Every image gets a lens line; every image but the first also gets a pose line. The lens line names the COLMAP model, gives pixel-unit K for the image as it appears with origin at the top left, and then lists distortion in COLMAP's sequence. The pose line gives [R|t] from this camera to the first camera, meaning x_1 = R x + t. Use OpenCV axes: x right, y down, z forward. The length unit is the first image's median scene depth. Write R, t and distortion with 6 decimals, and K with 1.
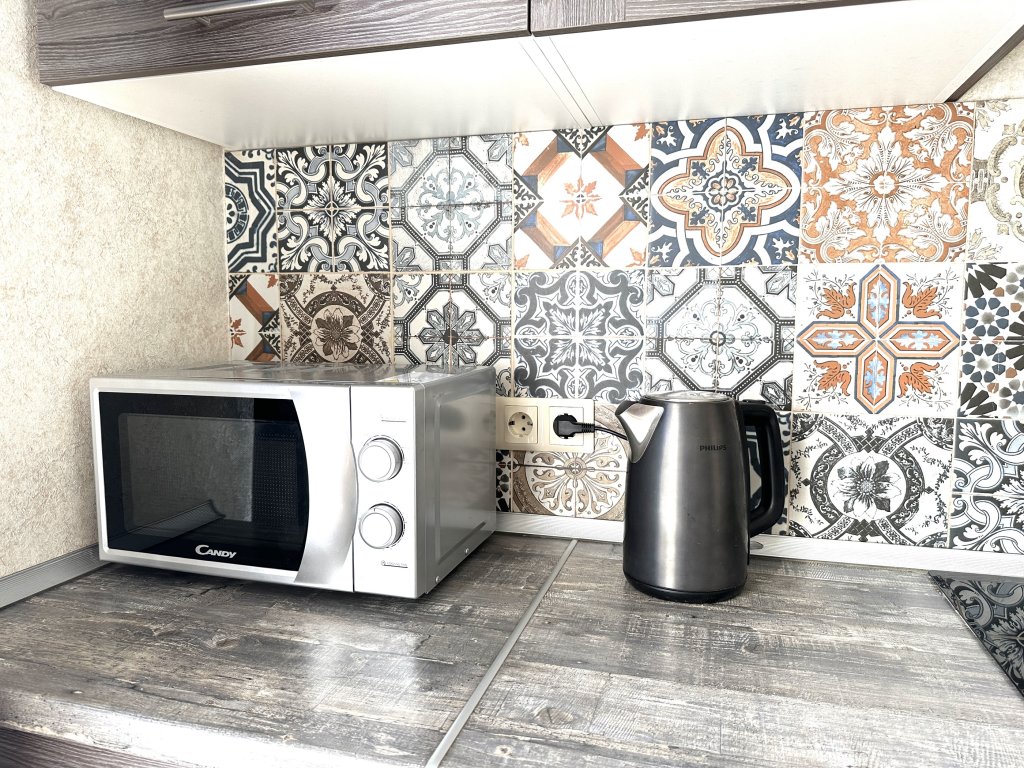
lens RADIAL K [[724.4, 0, 519.6], [0, 724.4, 391.1], [0, 0, 1]] dist [0.020547, -0.035006]
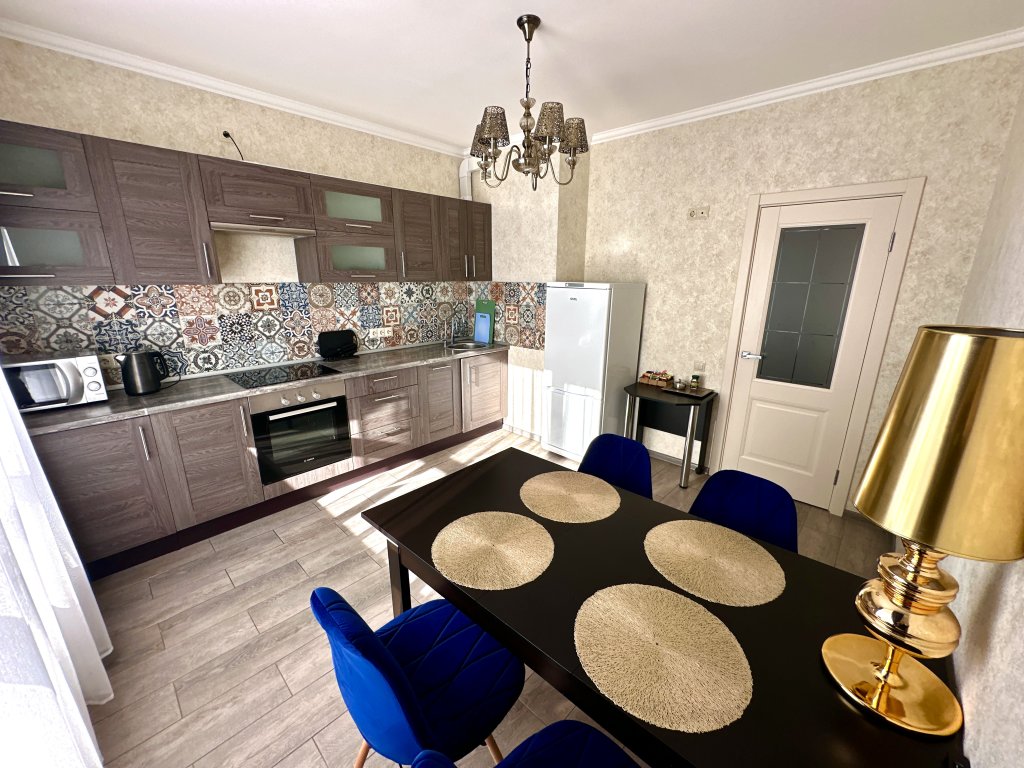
lens RADIAL K [[412.6, 0, 512.9], [0, 412.6, 386.5], [0, 0, 1]] dist [-0.007130, 0.001997]
pose [[0.454554, -0.232539, 0.859829, -1.001795], [0.084769, 0.972232, 0.218125, -0.127705], [-0.886677, -0.026263, 0.461644, -2.101283]]
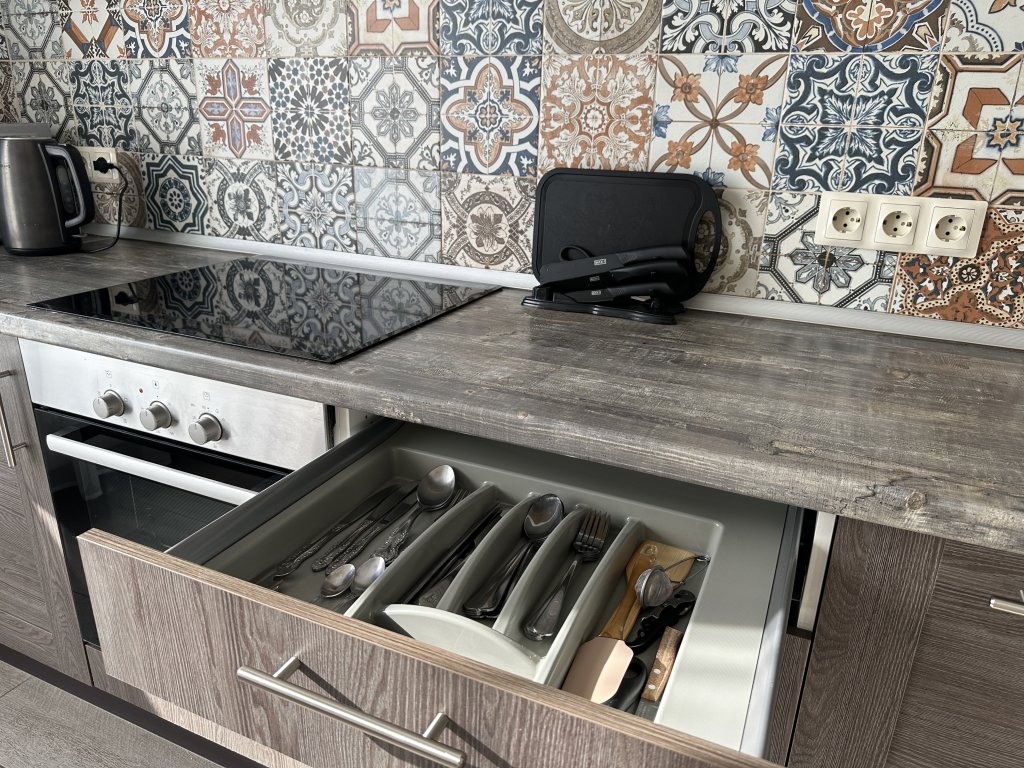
lens RADIAL K [[724.4, 0, 508.7], [0, 724.4, 382.5], [0, 0, 1]] dist [0.020547, -0.035006]
pose [[0.987731, 0.078244, -0.135147, 1.305467], [-0.044198, 0.970105, 0.238628, 0.101039], [0.149778, -0.229728, 0.961661, -0.565089]]
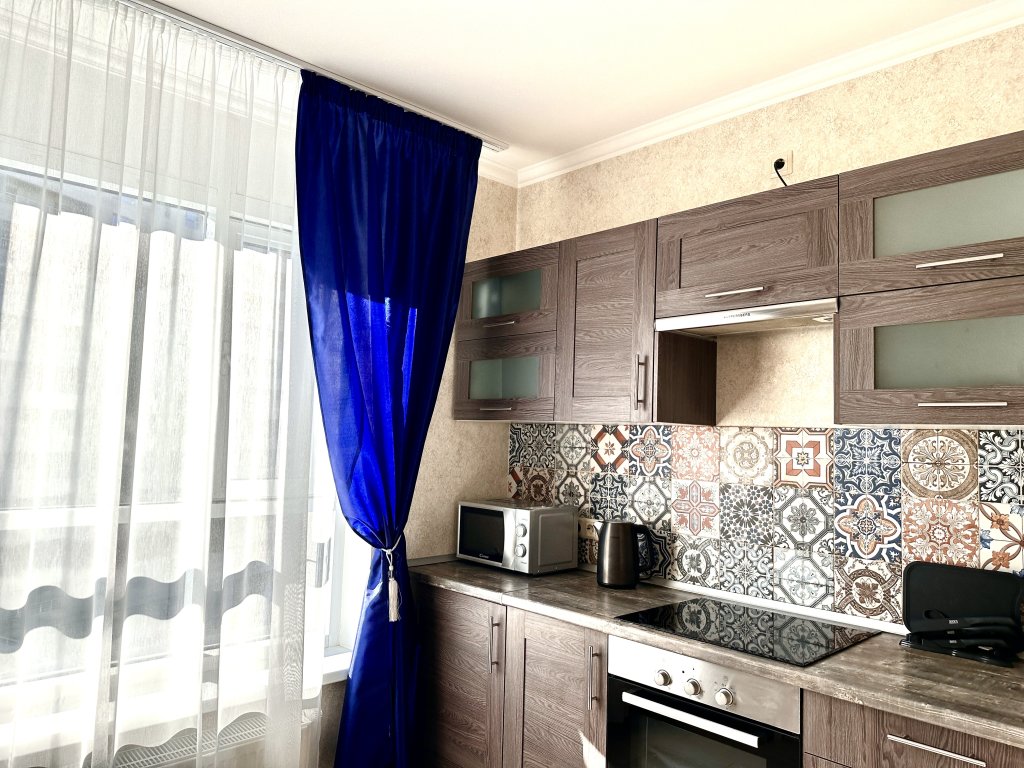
lens RADIAL K [[724.4, 0, 510.0], [0, 724.4, 376.4], [0, 0, 1]] dist [0.020547, -0.035006]
pose [[0.859261, -0.014992, -0.511318, 1.260682], [-0.083888, 0.981908, -0.169762, -0.032130], [0.504612, 0.188763, 0.842458, -1.715711]]
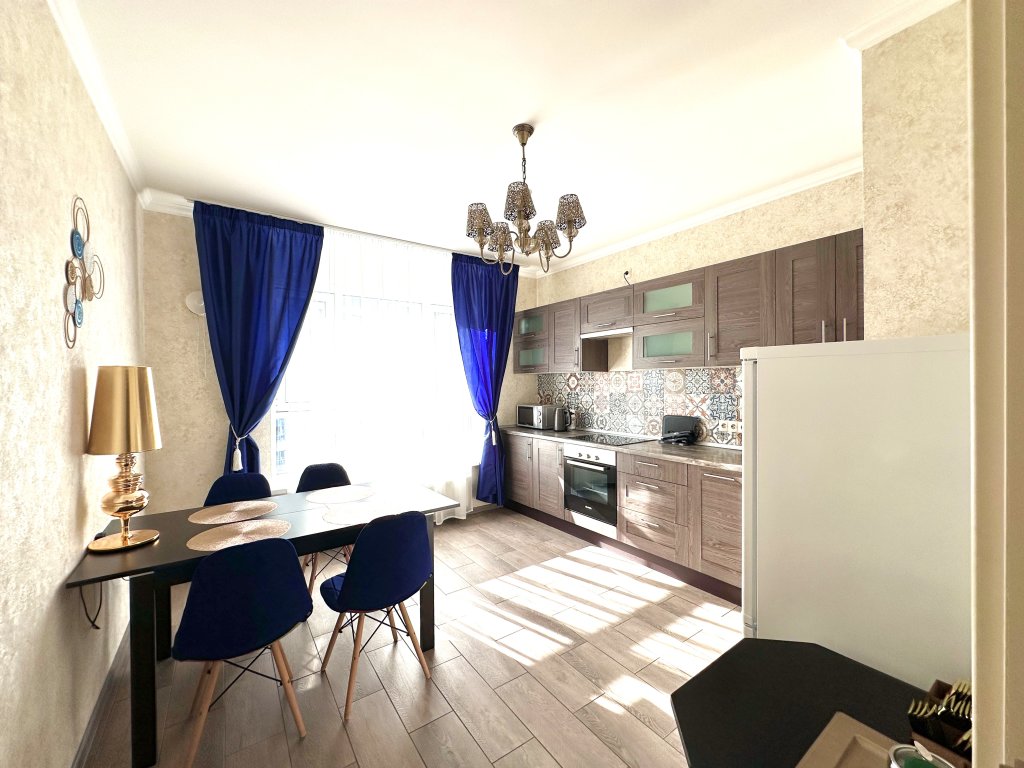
lens RADIAL K [[412.6, 0, 507.7], [0, 412.6, 386.8], [0, 0, 1]] dist [-0.007130, 0.001997]
pose [[0.775388, -0.000572, -0.631484, 2.339619], [-0.056335, 0.995950, -0.070074, 0.117993], [0.628967, 0.089909, 0.772216, -2.801562]]
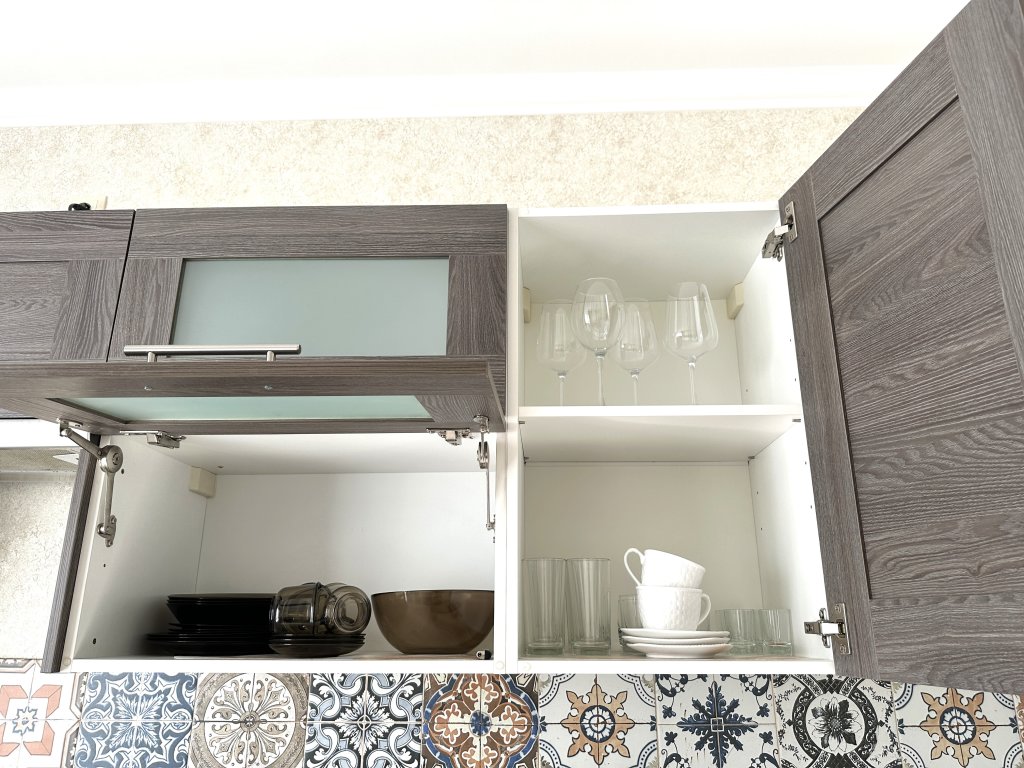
lens RADIAL K [[724.4, 0, 515.4], [0, 724.4, 384.8], [0, 0, 1]] dist [0.020547, -0.035006]
pose [[0.971800, 0.070160, 0.225128, 1.370329], [0.024911, 0.918825, -0.393877, -0.273637], [-0.234487, 0.388378, 0.891167, -0.726408]]
